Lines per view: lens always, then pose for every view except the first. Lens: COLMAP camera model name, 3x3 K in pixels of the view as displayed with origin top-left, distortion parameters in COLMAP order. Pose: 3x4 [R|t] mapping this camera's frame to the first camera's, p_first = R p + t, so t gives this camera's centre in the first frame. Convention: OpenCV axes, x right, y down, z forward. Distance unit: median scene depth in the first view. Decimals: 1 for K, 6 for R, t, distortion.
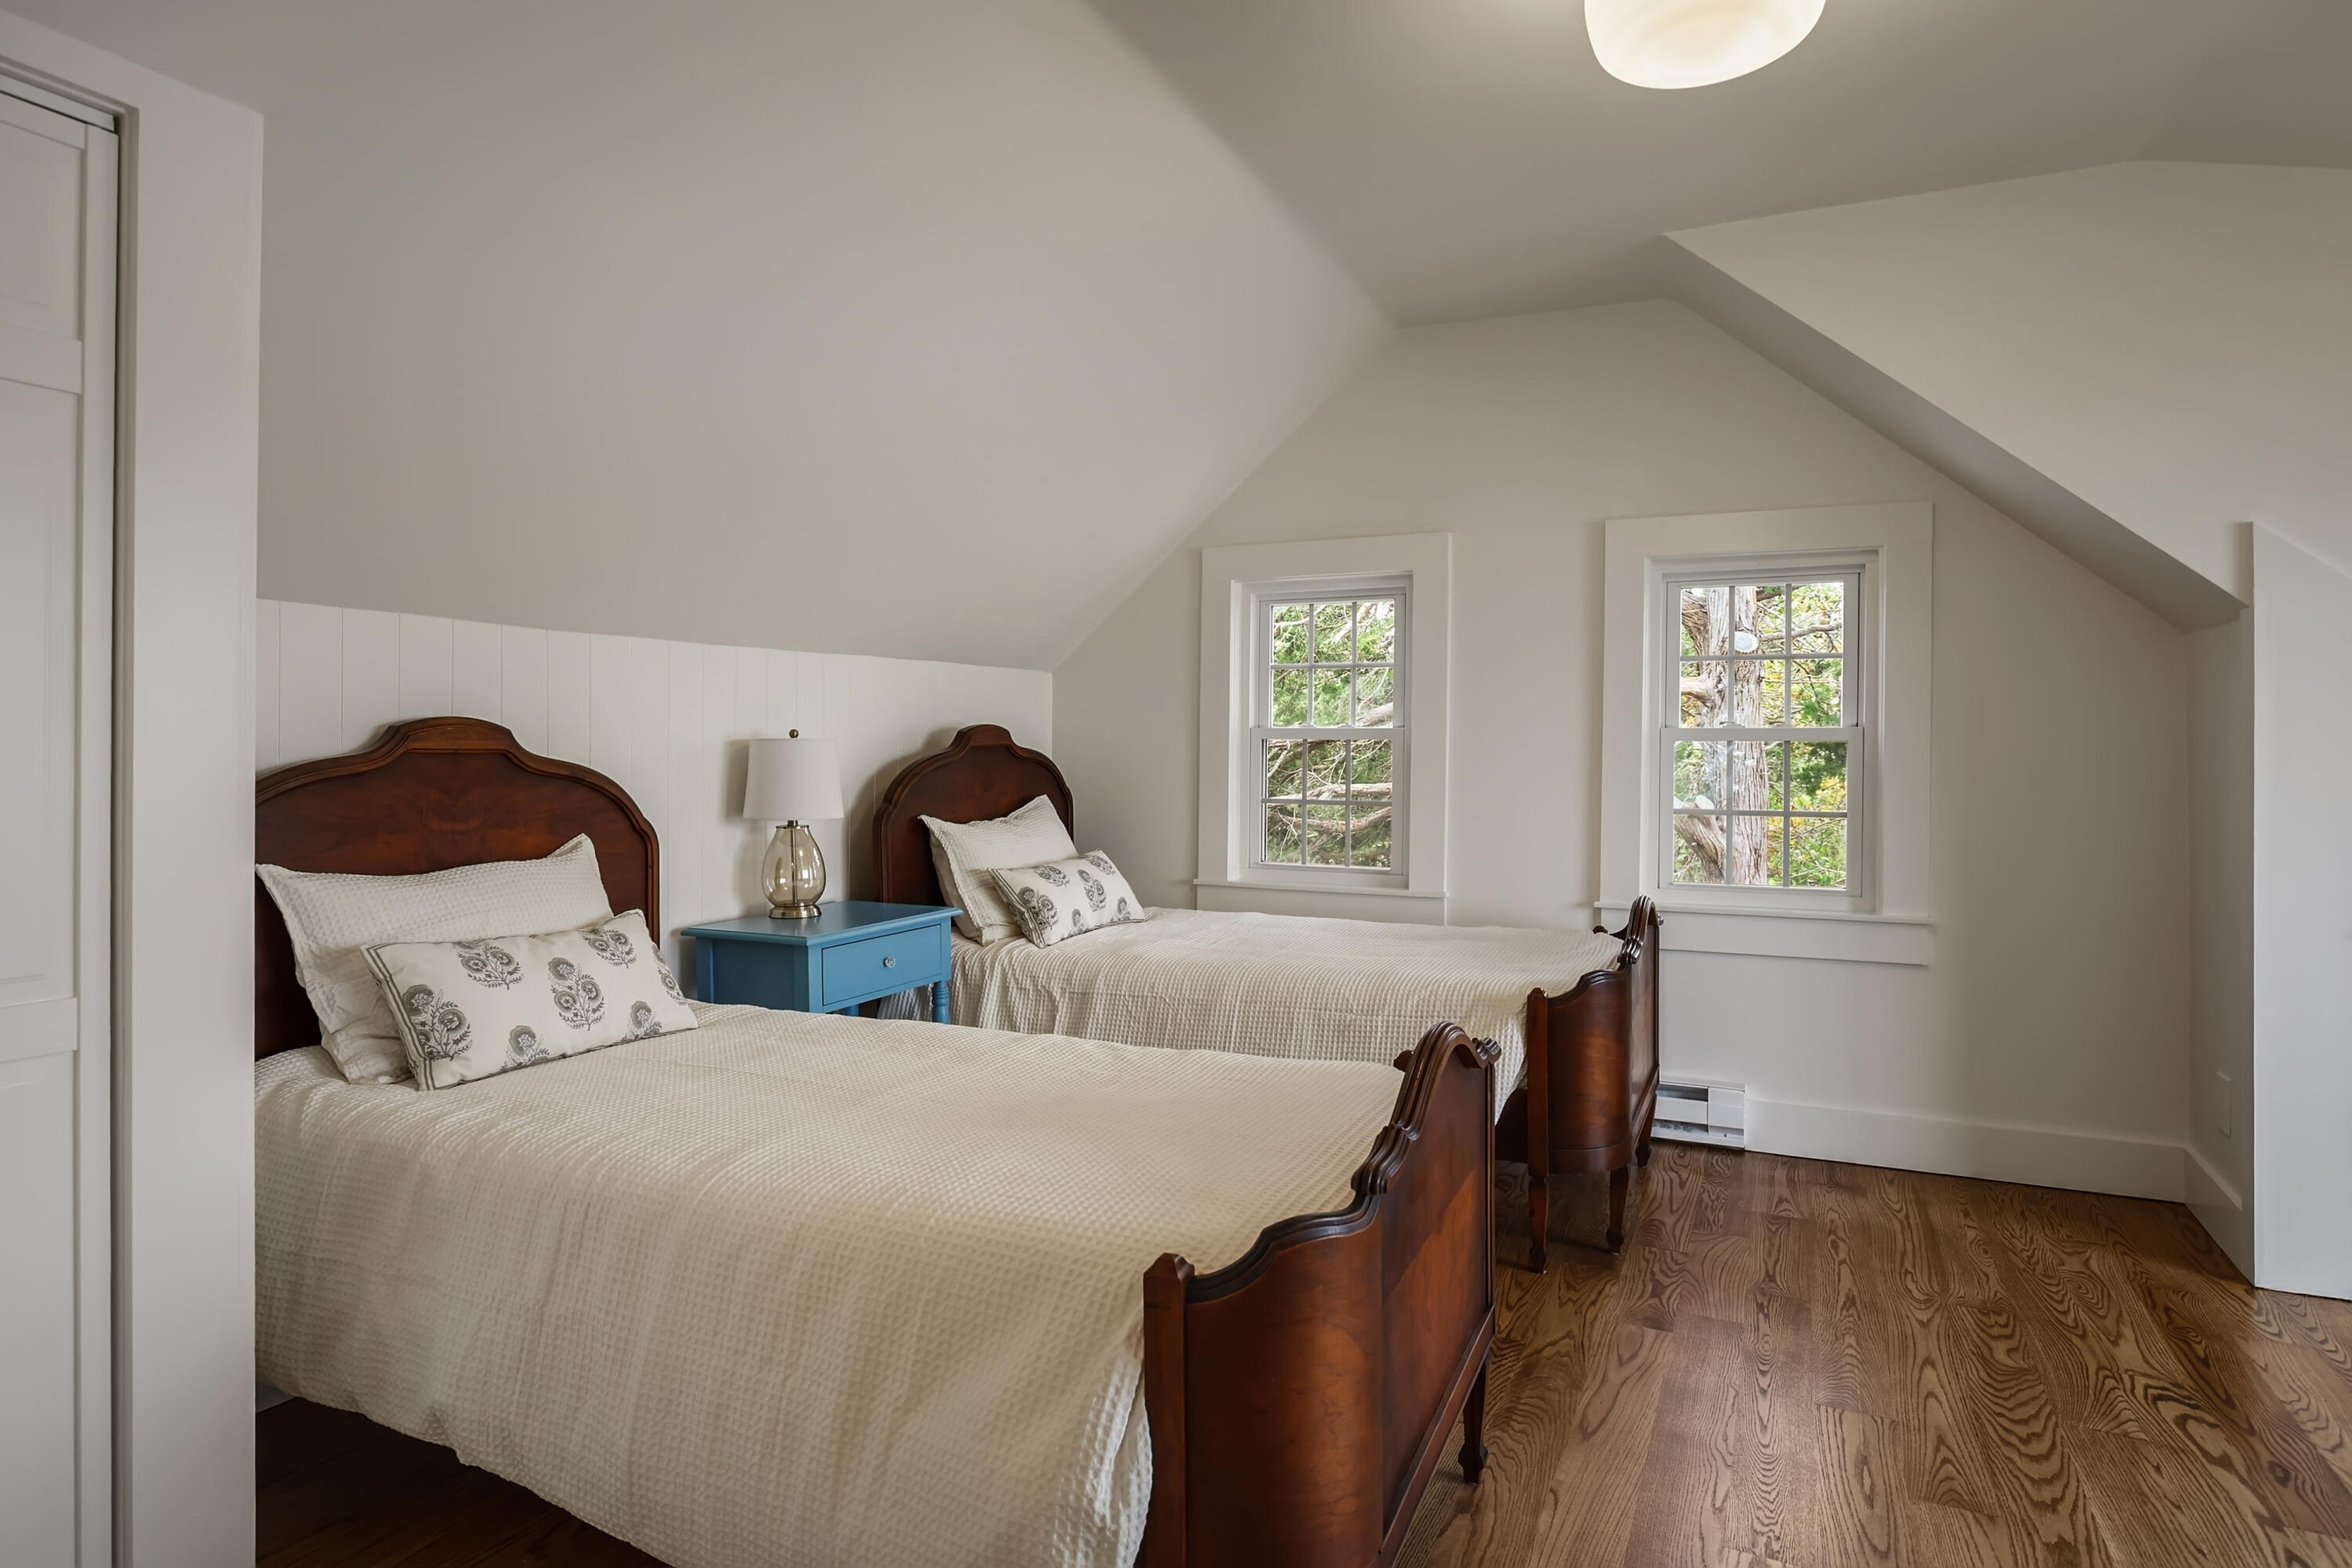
lens RADIAL K [[1366.4, 0, 1123.2], [0, 1366.4, 757.9], [0, 0, 1]] dist [-0.019776, -0.000208]
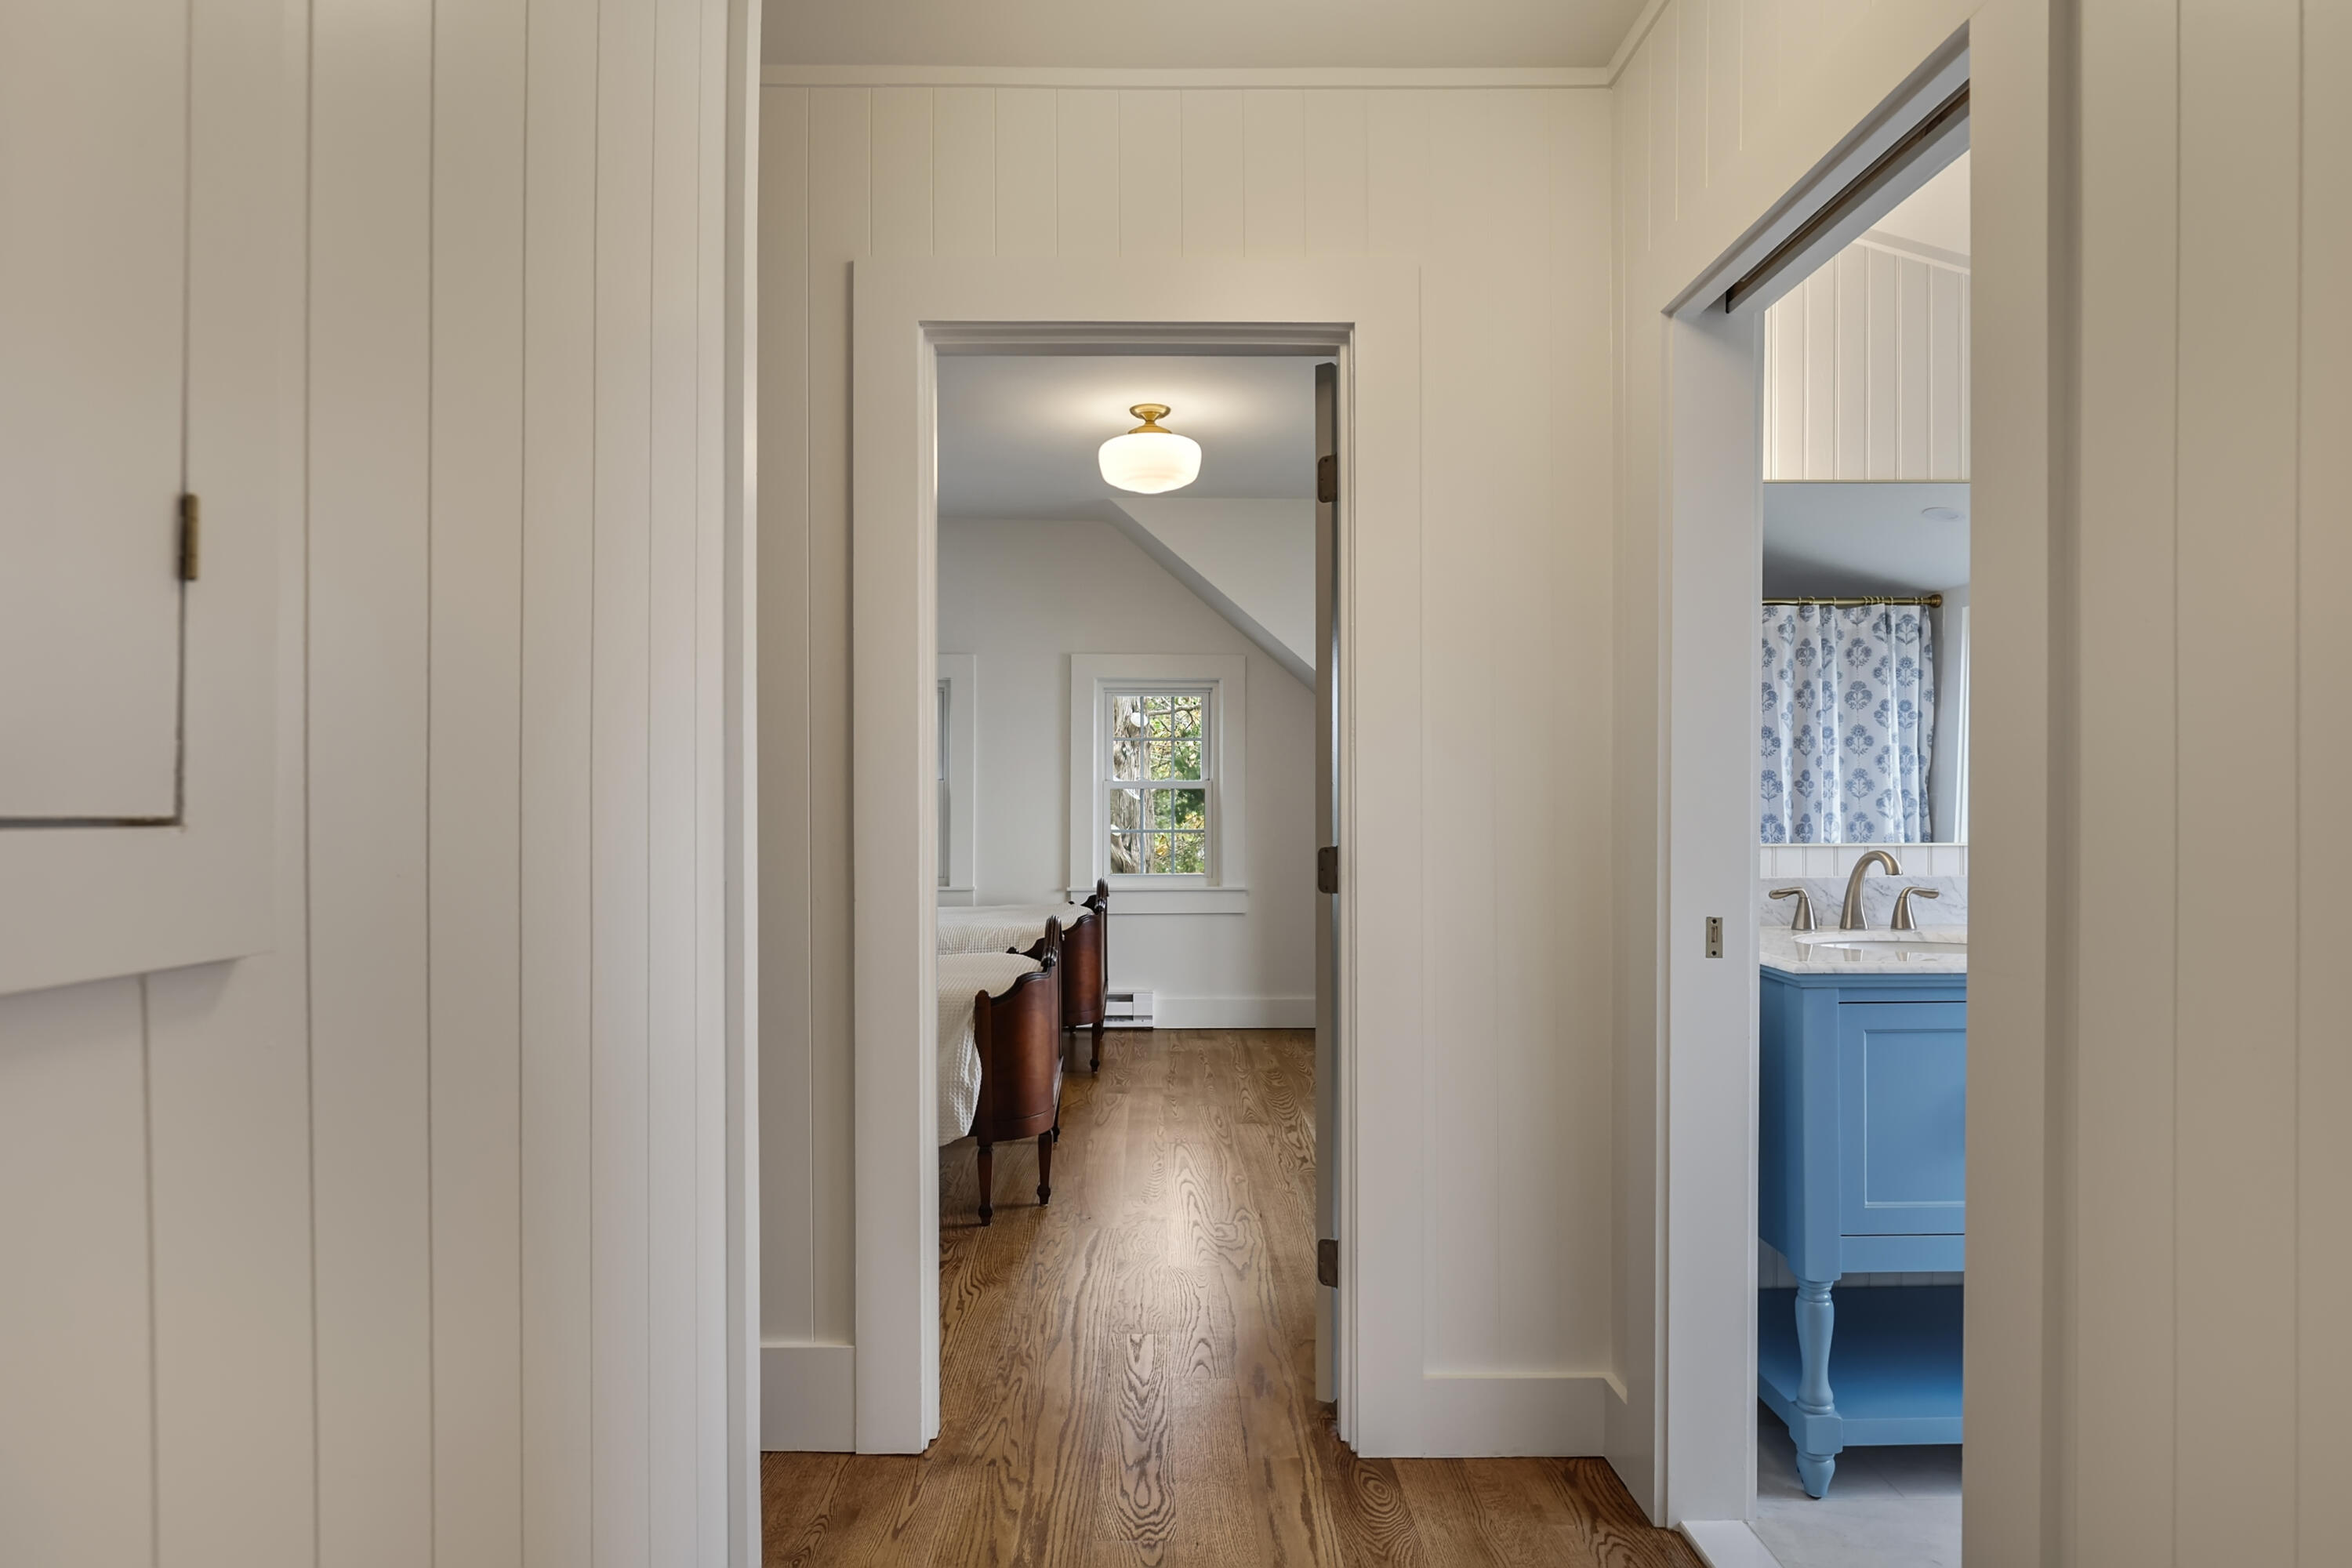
lens RADIAL K [[1385.8, 0, 1176.0], [0, 1385.8, 784.0], [0, 0, 1]] dist [0.004944, 0.000280]
pose [[0.889644, -0.002004, 0.456650, -0.323381], [0.007350, 0.999924, -0.009931, -0.001005], [-0.456595, 0.012192, 0.889591, -0.587326]]
